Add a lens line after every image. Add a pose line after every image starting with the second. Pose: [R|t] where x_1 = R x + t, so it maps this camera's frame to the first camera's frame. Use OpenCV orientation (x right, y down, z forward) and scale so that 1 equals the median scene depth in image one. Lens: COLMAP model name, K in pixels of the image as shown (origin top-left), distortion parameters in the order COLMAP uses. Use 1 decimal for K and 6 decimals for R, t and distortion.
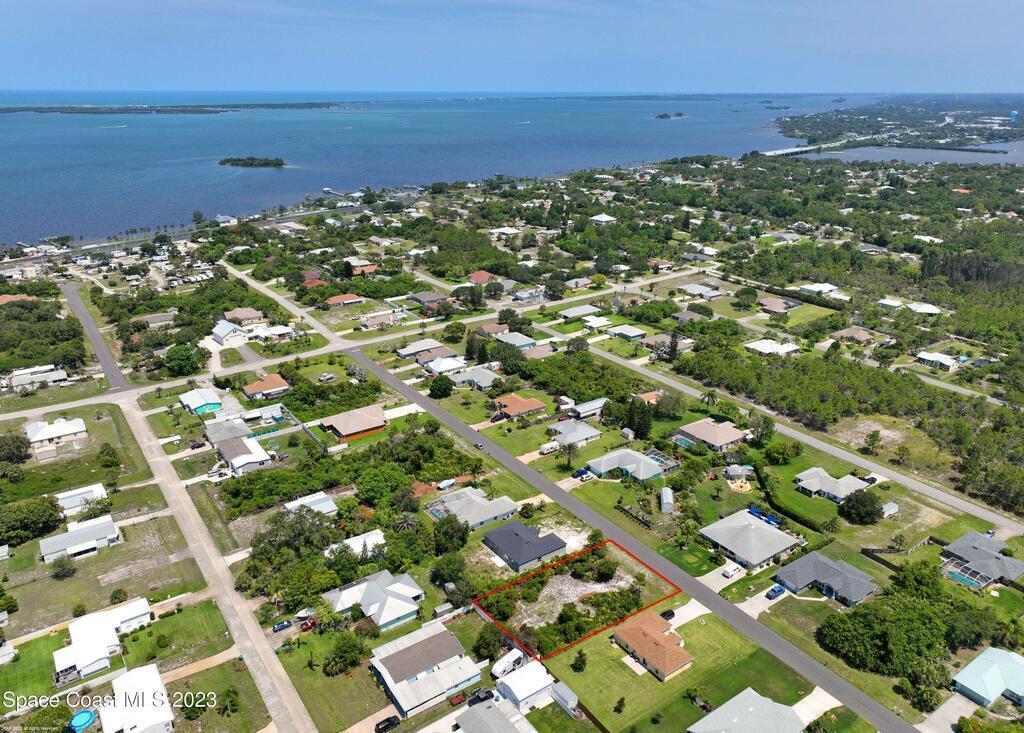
lens RADIAL K [[732.1, 0, 512.0], [0, 732.1, 366.5], [0, 0, 1]] dist [0.006094, 0.000653]
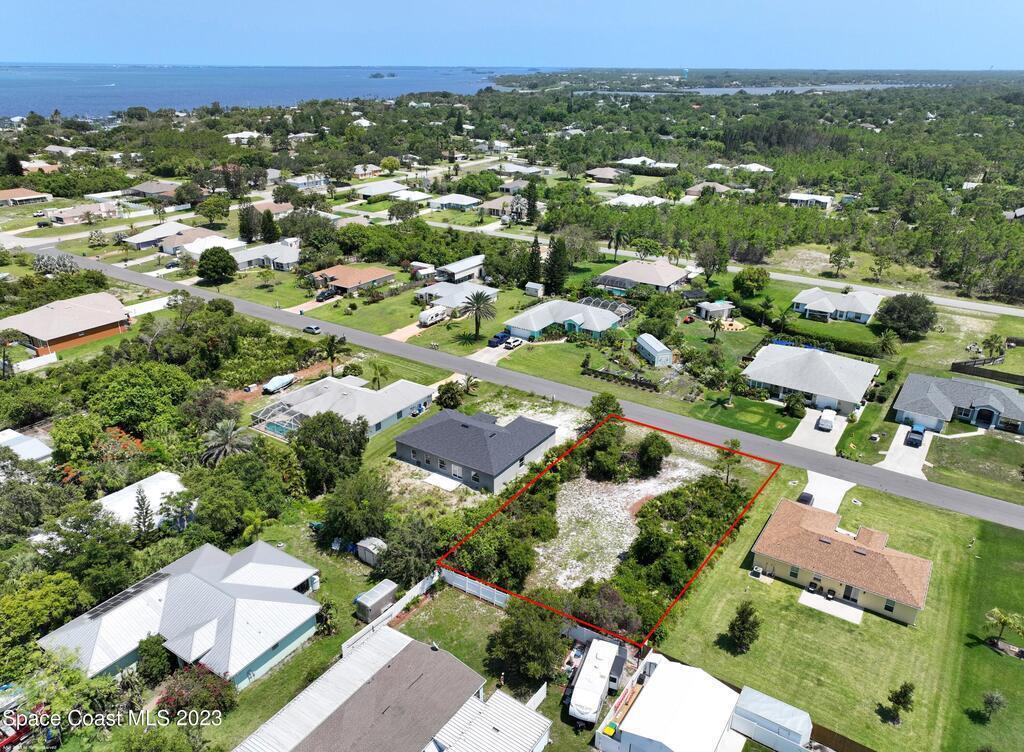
lens RADIAL K [[728.6, 0, 512.7], [0, 728.6, 380.2], [0, 0, 1]] dist [-0.000329, 0.021292]
pose [[0.931236, -0.144573, 0.334511, -0.118643], [0.127395, 0.989172, 0.072860, 0.154470], [-0.341422, -0.025235, 0.939571, 0.480053]]
